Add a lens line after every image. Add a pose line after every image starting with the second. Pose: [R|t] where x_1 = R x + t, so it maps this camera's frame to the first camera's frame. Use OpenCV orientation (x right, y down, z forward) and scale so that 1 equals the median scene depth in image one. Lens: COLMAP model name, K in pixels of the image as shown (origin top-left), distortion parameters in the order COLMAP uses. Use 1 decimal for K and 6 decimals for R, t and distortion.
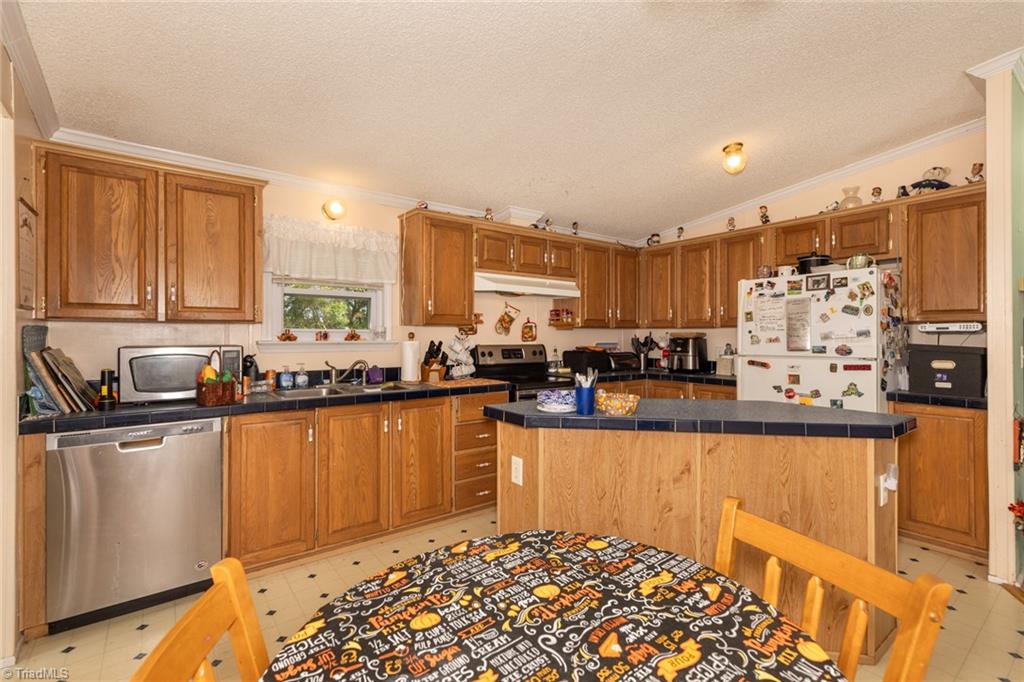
lens RADIAL K [[460.1, 0, 510.7], [0, 460.1, 335.0], [0, 0, 1]] dist [0.015292, -0.000174]
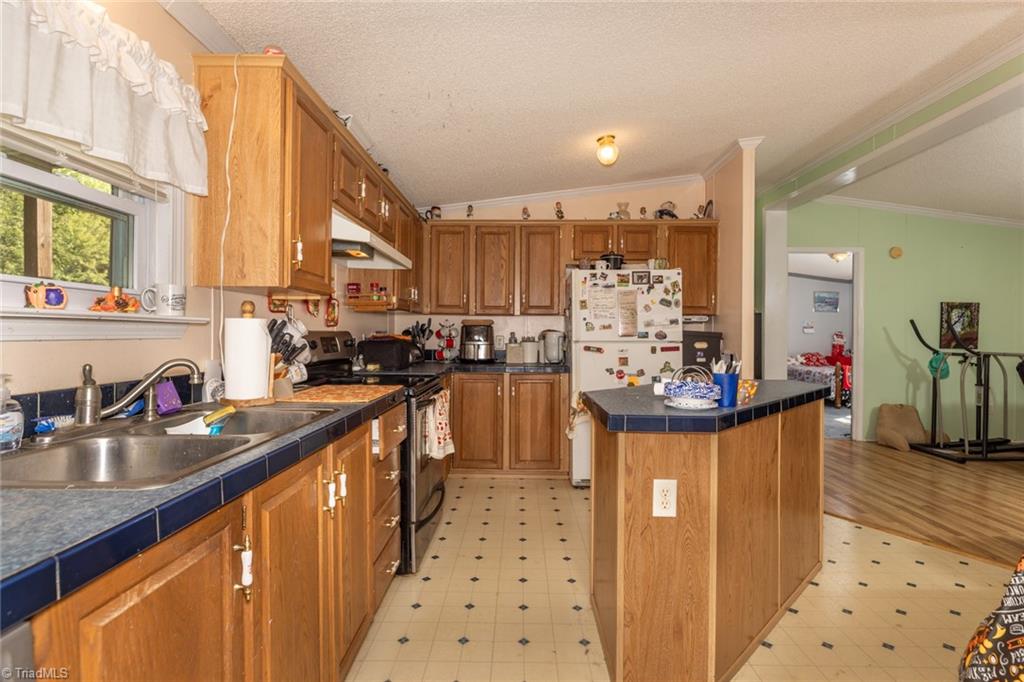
lens RADIAL K [[480.2, 0, 510.7], [0, 480.2, 336.5], [0, 0, 1]] dist [0.001245, -0.000054]
pose [[0.619083, -0.001014, 0.785325, -0.467076], [-0.009455, 0.999917, 0.008744, 0.026175], [-0.785269, -0.012839, 0.619022, 0.479017]]
